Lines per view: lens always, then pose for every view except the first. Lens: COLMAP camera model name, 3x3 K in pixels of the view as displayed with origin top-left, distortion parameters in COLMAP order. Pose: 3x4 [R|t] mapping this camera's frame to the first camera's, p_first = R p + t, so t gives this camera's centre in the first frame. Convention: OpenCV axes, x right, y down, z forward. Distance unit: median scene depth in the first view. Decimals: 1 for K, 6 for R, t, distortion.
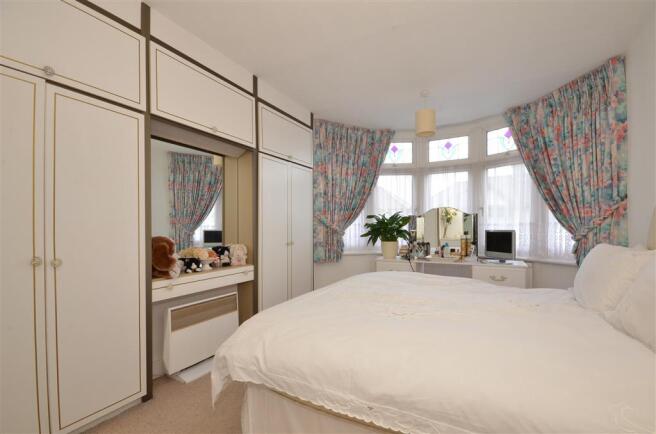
lens RADIAL K [[286.2, 0, 334.8], [0, 286.2, 225.6], [0, 0, 1]] dist [0.002608, -0.009703]
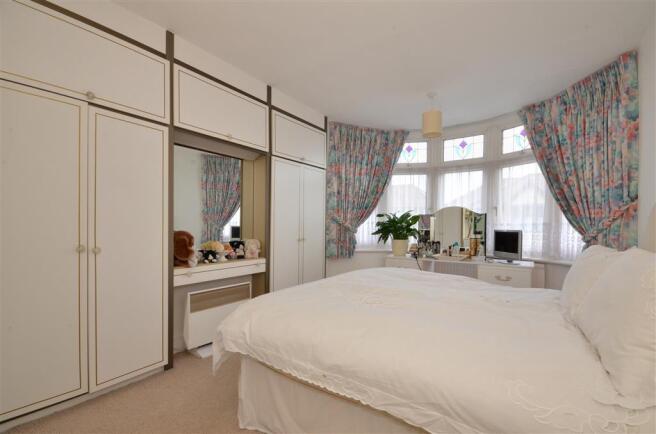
lens RADIAL K [[286.2, 0, 334.8], [0, 286.2, 225.6], [0, 0, 1]] dist [0.002608, -0.009703]
pose [[0.993386, 0.013826, -0.113988, 0.096898], [-0.012951, 0.999881, 0.008413, -0.000736], [0.114090, -0.006882, 0.993447, -0.059608]]
